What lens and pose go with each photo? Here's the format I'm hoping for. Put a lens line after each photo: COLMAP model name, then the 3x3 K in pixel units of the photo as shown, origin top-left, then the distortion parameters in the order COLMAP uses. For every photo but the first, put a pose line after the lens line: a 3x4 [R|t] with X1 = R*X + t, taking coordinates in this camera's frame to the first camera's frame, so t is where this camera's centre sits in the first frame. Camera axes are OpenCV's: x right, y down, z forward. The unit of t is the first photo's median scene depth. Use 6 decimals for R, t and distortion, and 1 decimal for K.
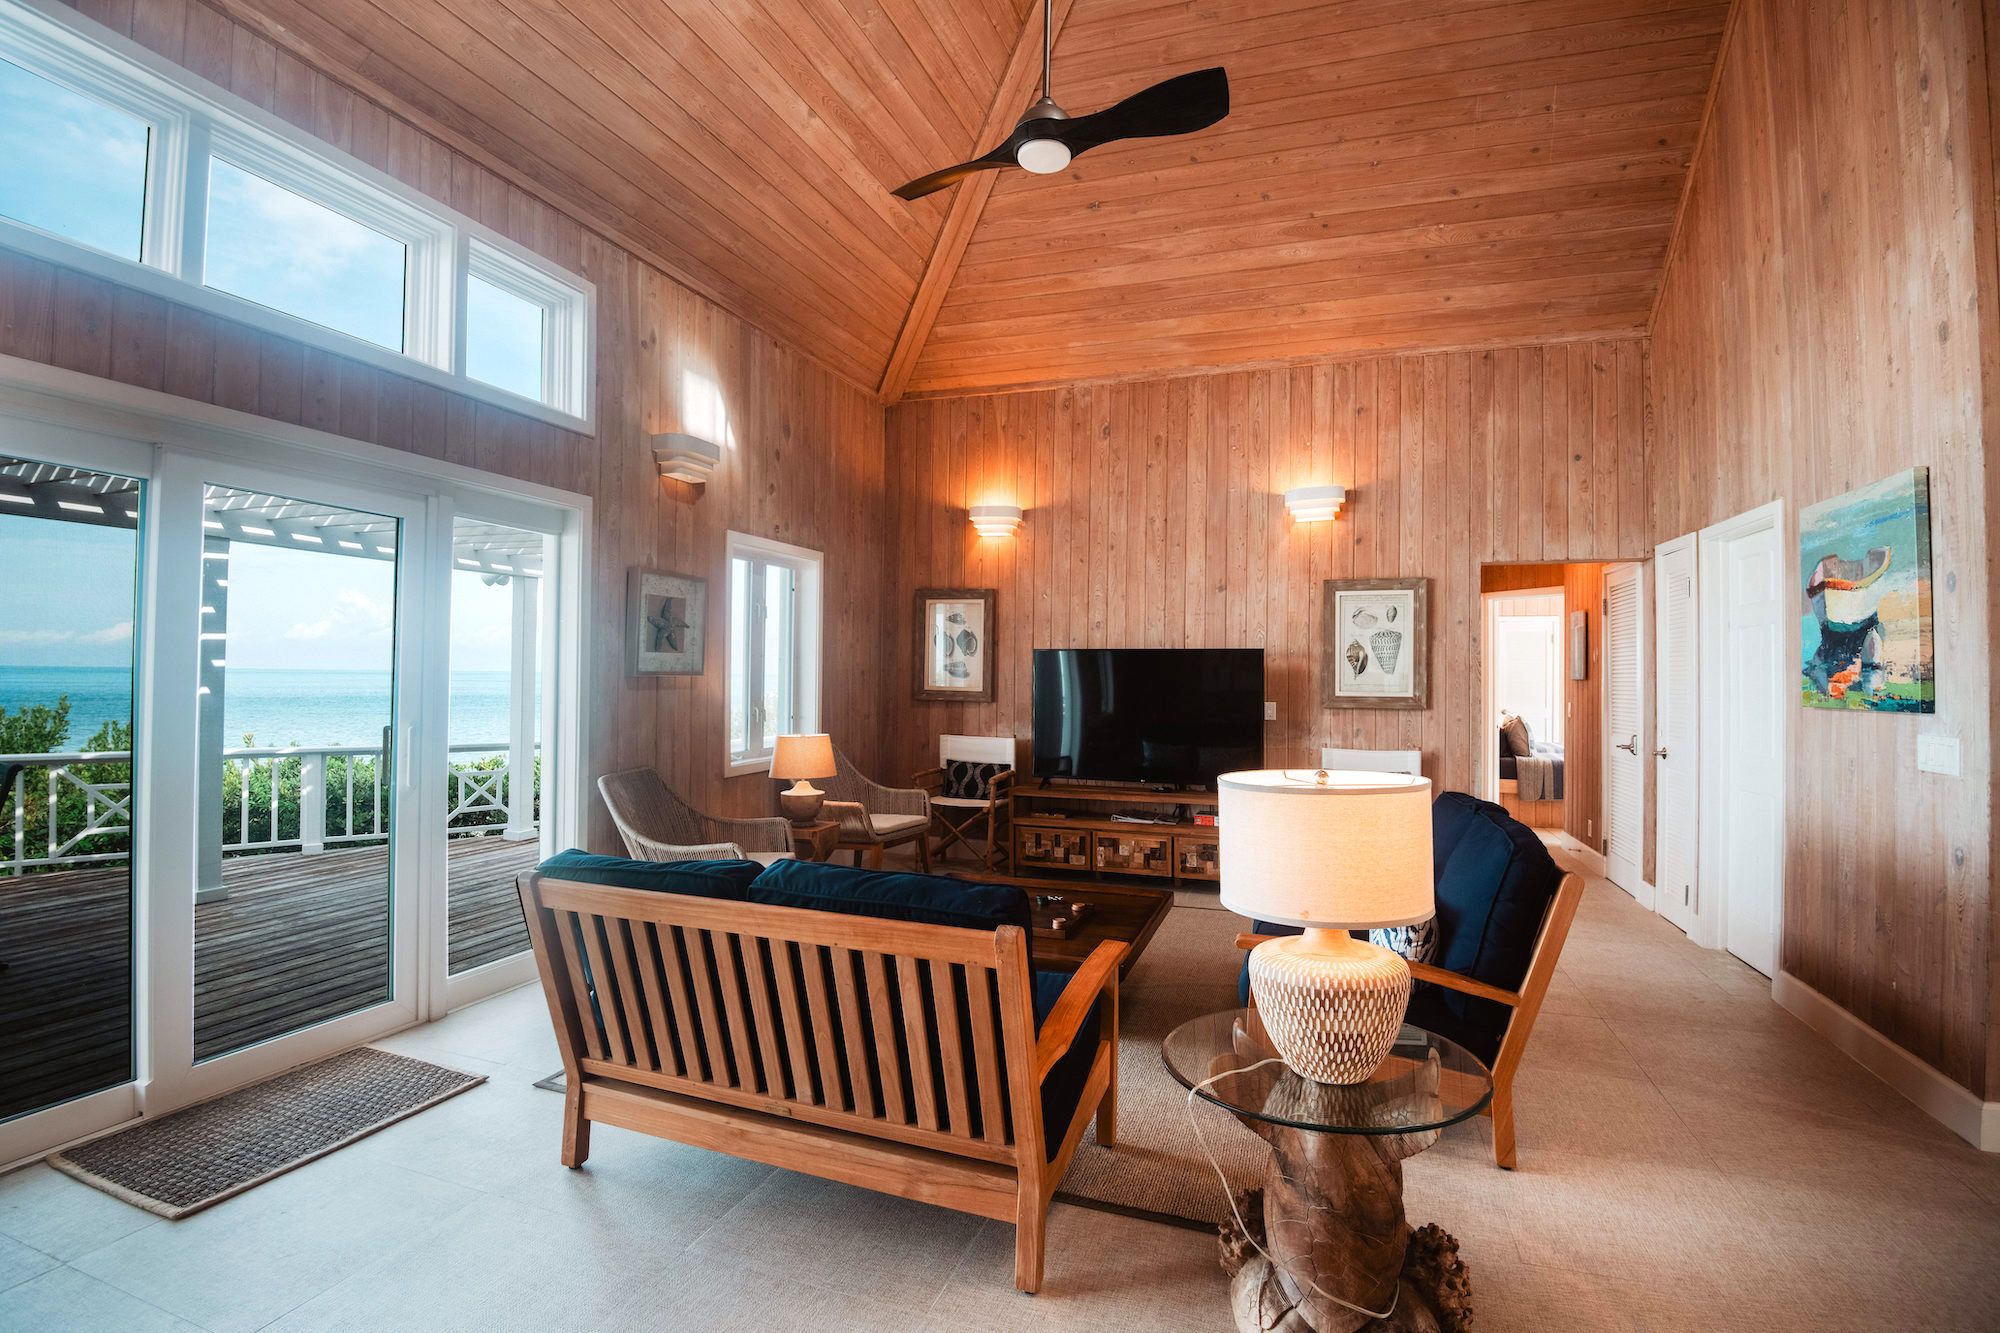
lens RADIAL K [[917.3, 0, 1003.8], [0, 917.3, 658.1], [0, 0, 1]] dist [-0.016791, -0.014477]
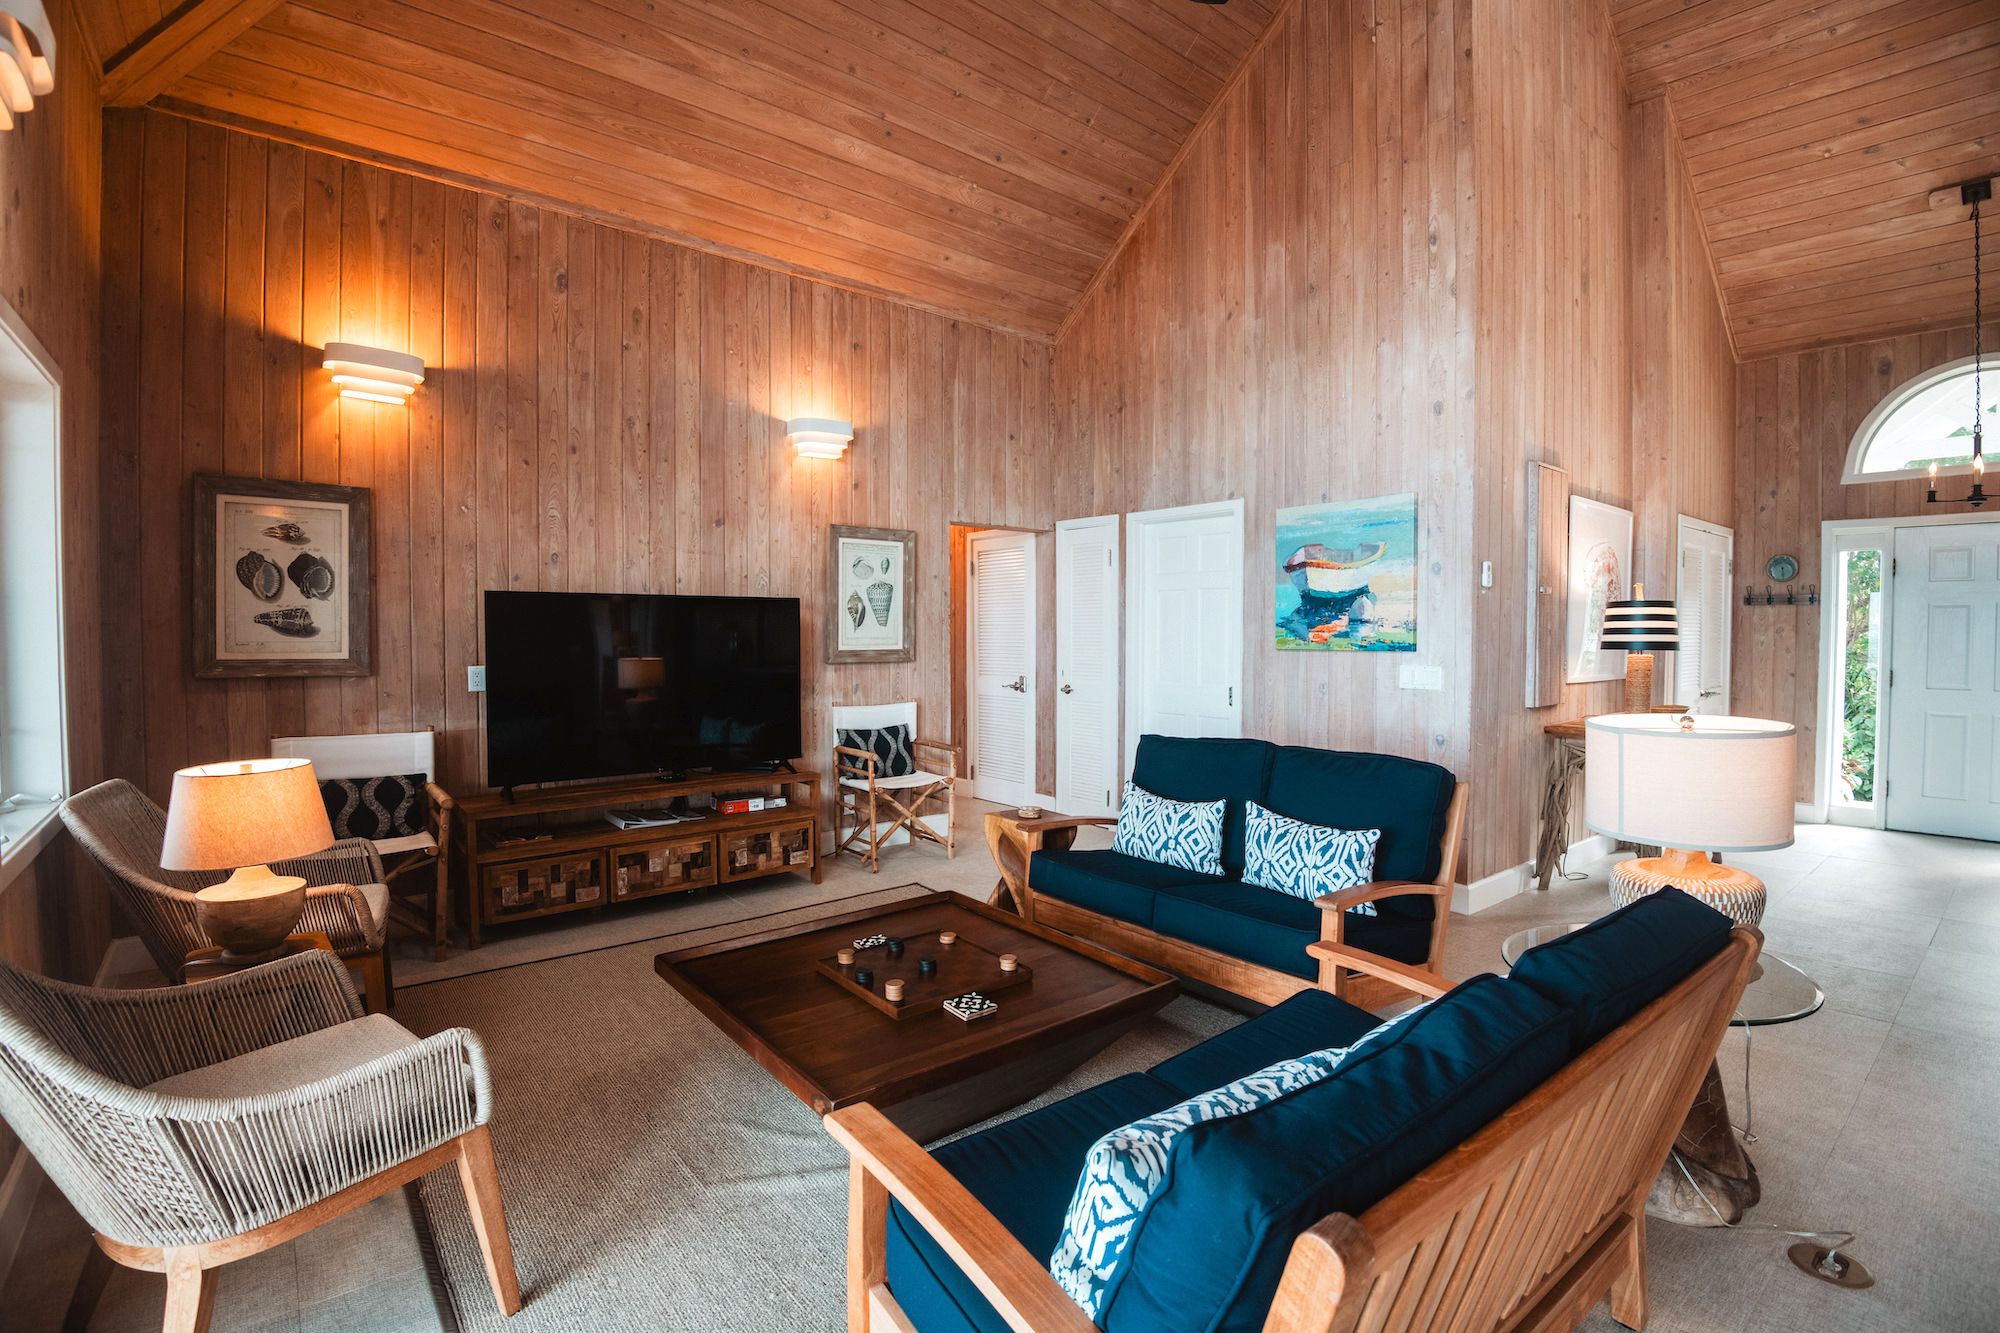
lens RADIAL K [[917.3, 0, 997.7], [0, 917.3, 657.2], [0, 0, 1]] dist [-0.016791, -0.014477]
pose [[0.522456, -0.033439, 0.852011, -0.353972], [-0.012175, 0.998836, 0.046667, 0.002889], [-0.852580, -0.034755, 0.521441, 0.384563]]
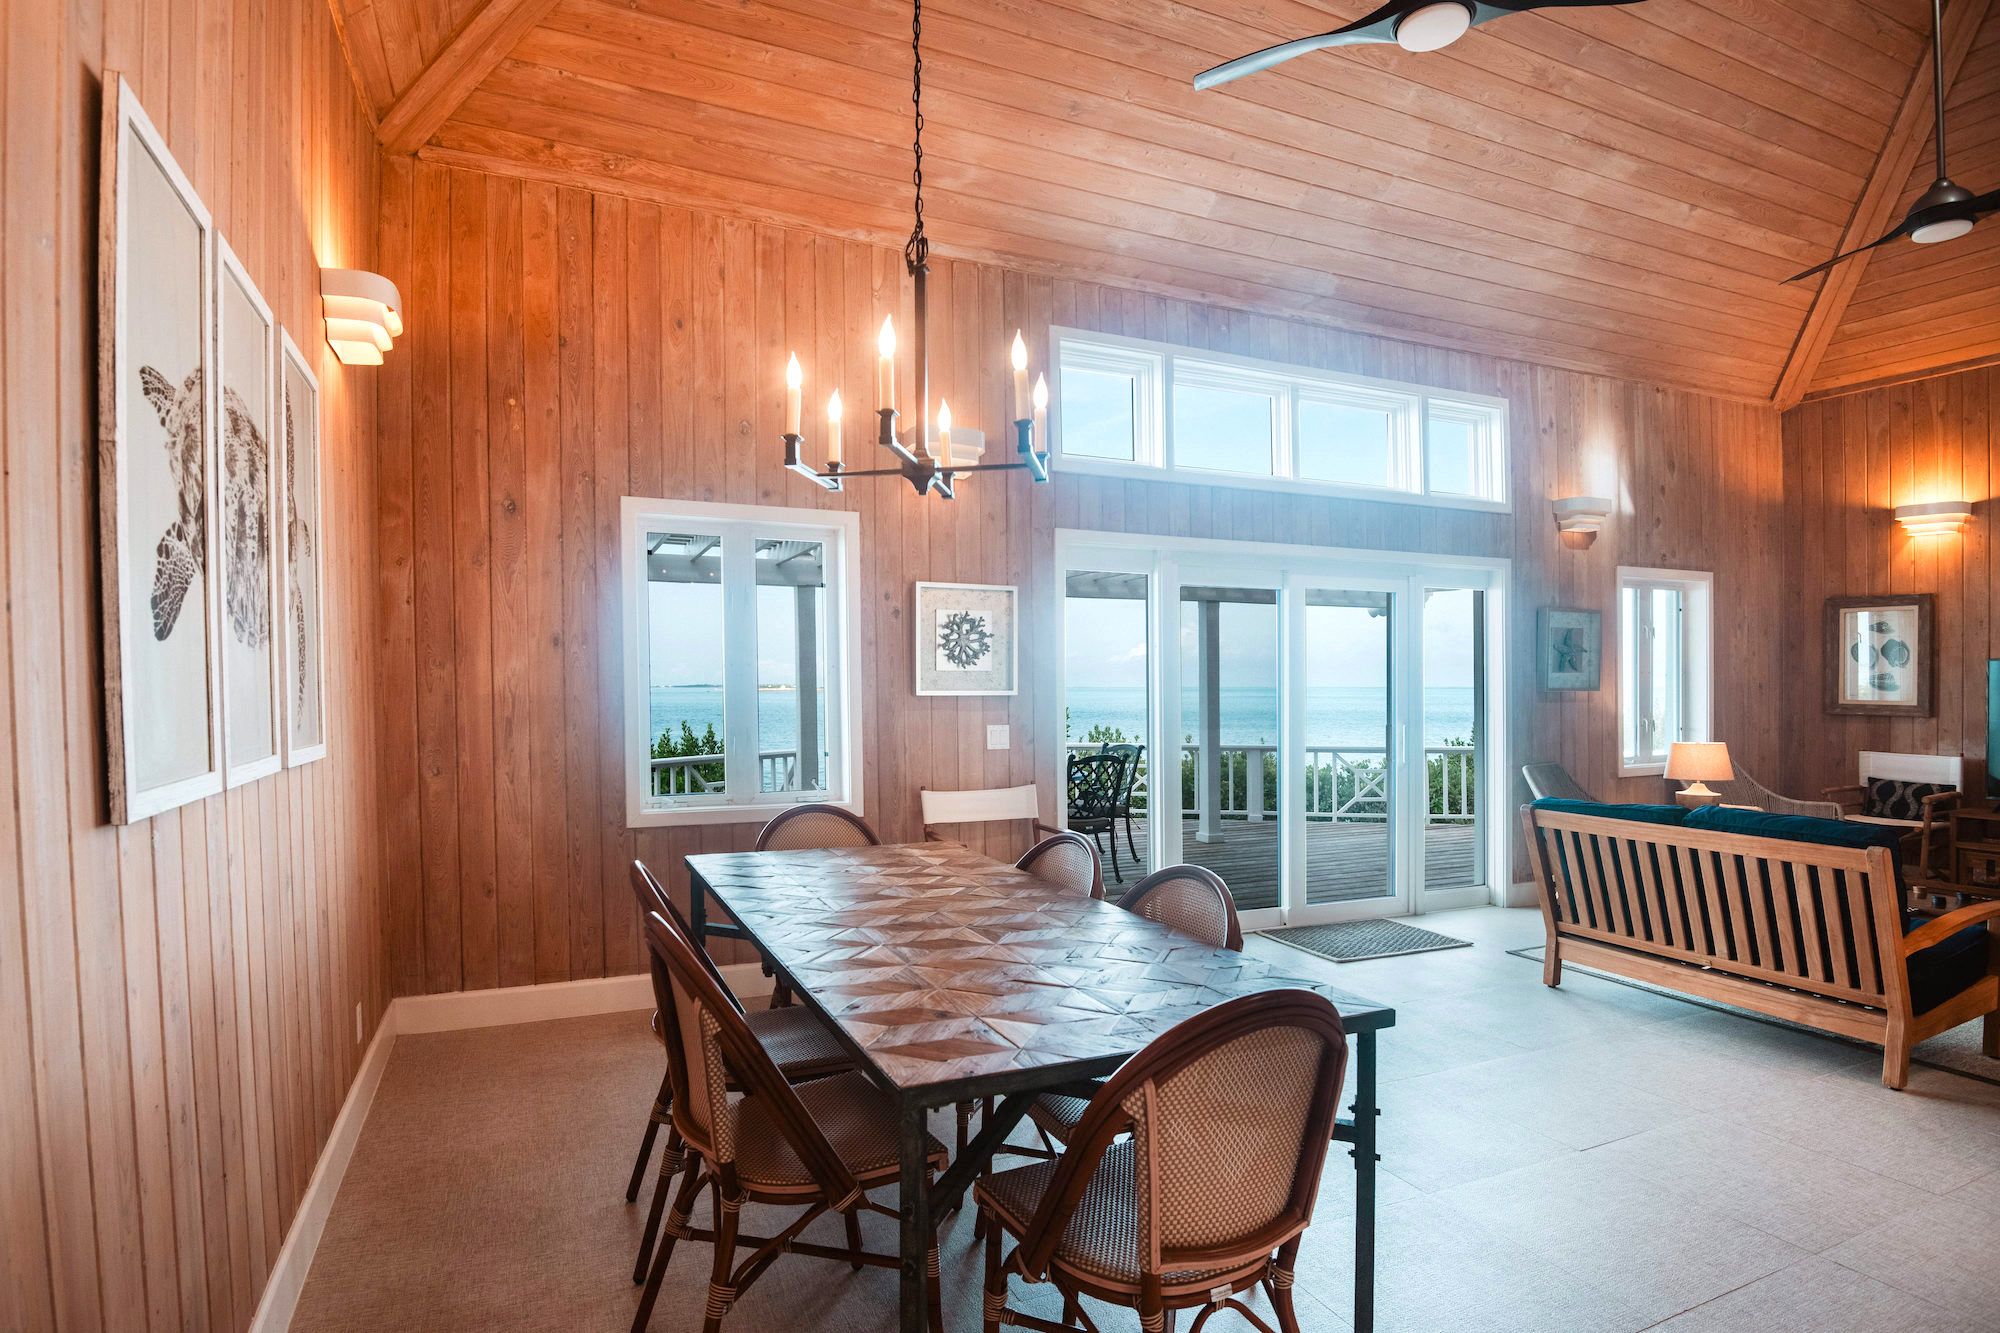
lens RADIAL K [[1004.5, 0, 933.2], [0, 1004.5, 697.4], [0, 0, 1]] dist [-0.024439, -0.009729]
pose [[0.661886, -0.003174, -0.749597, 0.060589], [0.023252, 0.999597, 0.016300, -0.011825], [0.749243, -0.028218, 0.661693, -0.444343]]
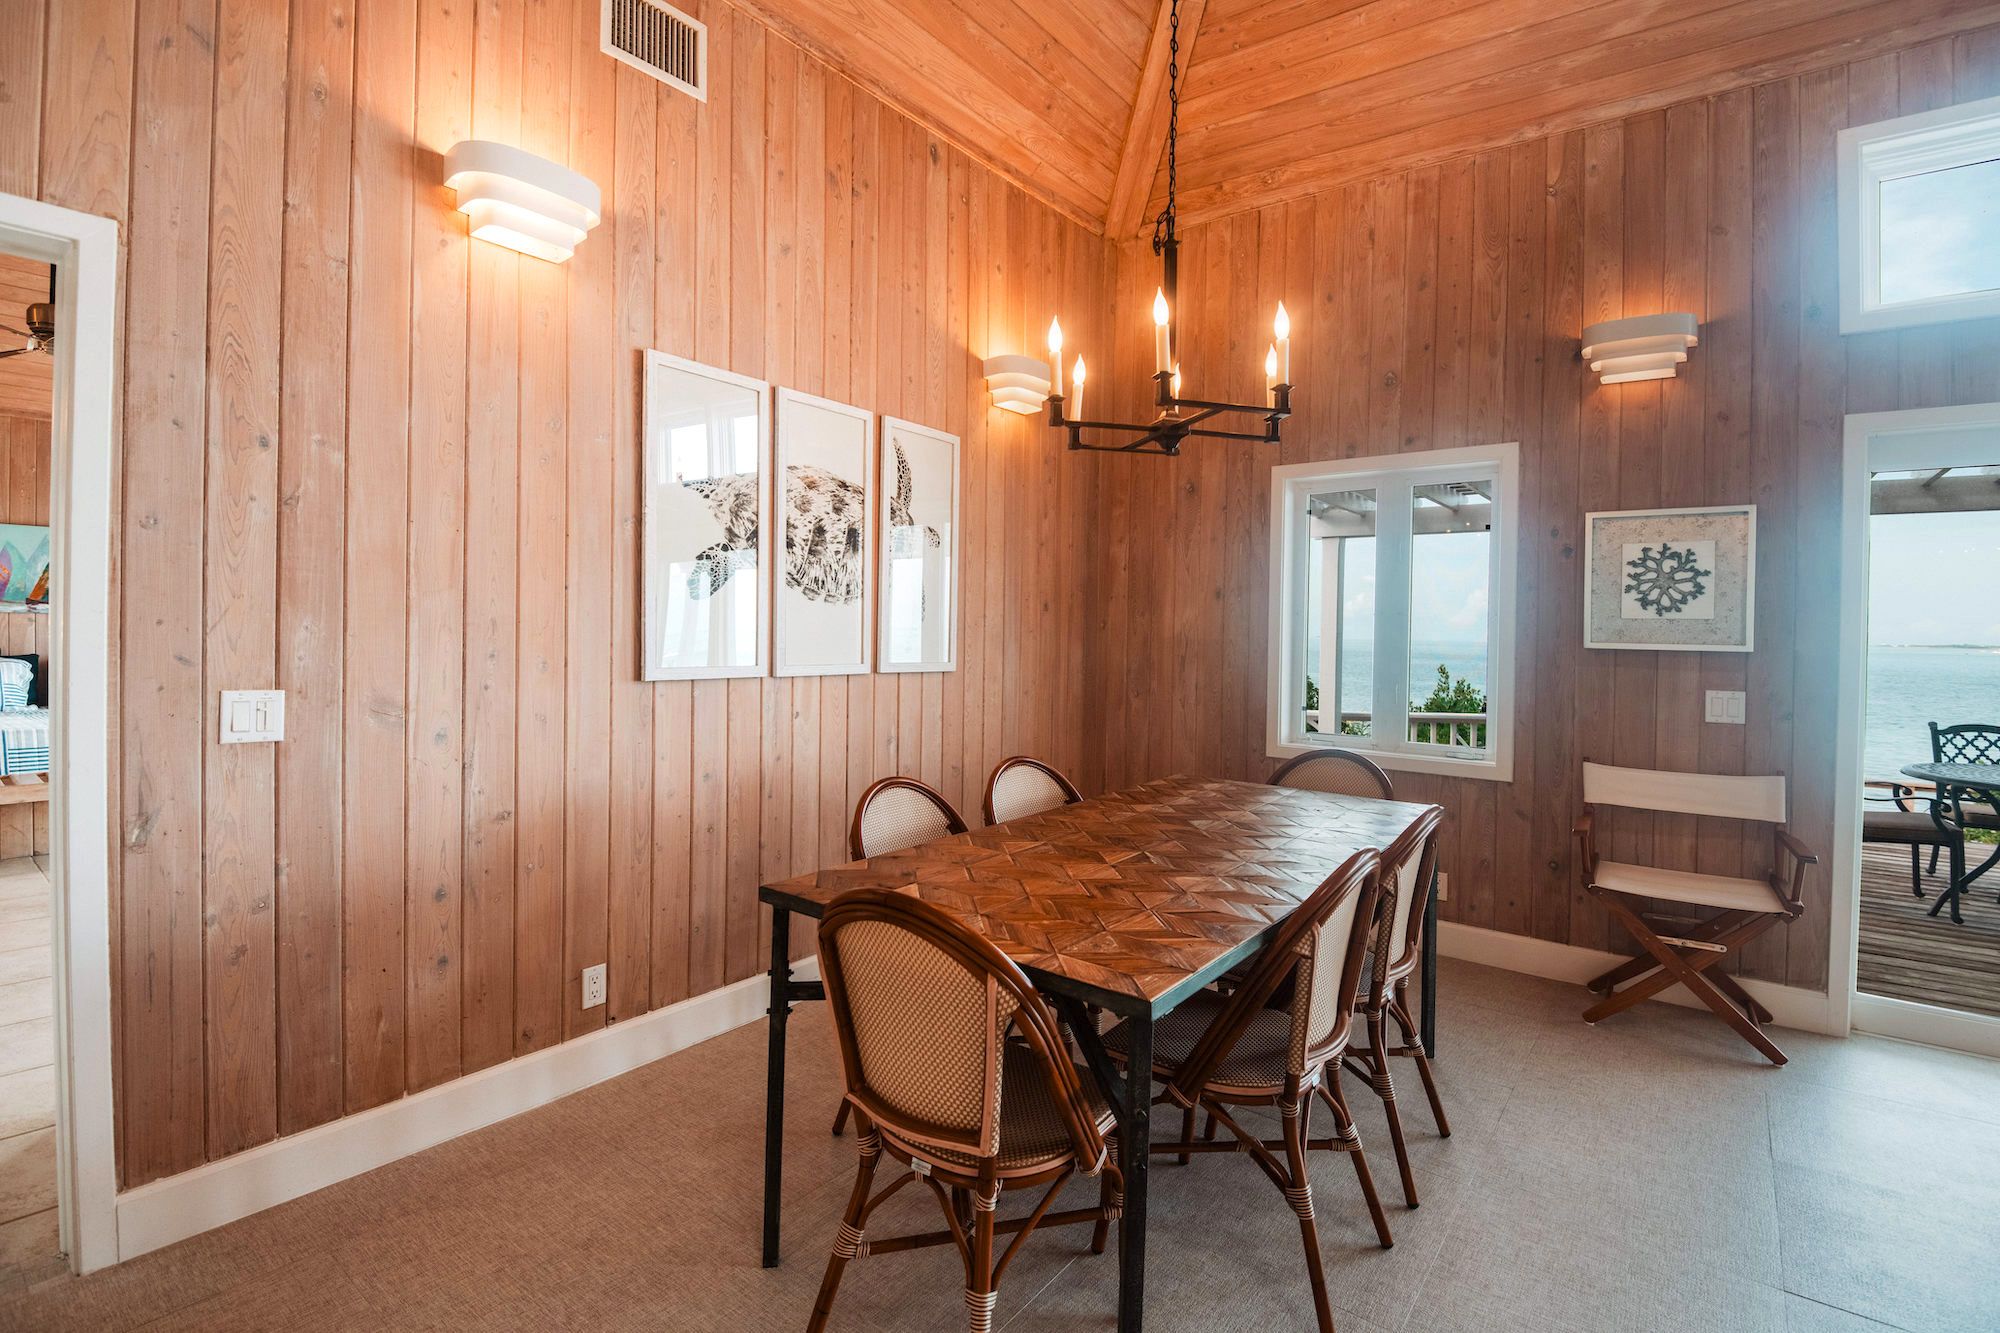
lens RADIAL K [[917.3, 0, 987.2], [0, 917.3, 650.4], [0, 0, 1]] dist [-0.016791, -0.014477]
pose [[-0.332341, 0.003774, -0.943152, 0.162745], [-0.001163, 0.999990, 0.004411, -0.001480], [0.943159, 0.002563, -0.332333, -0.103241]]
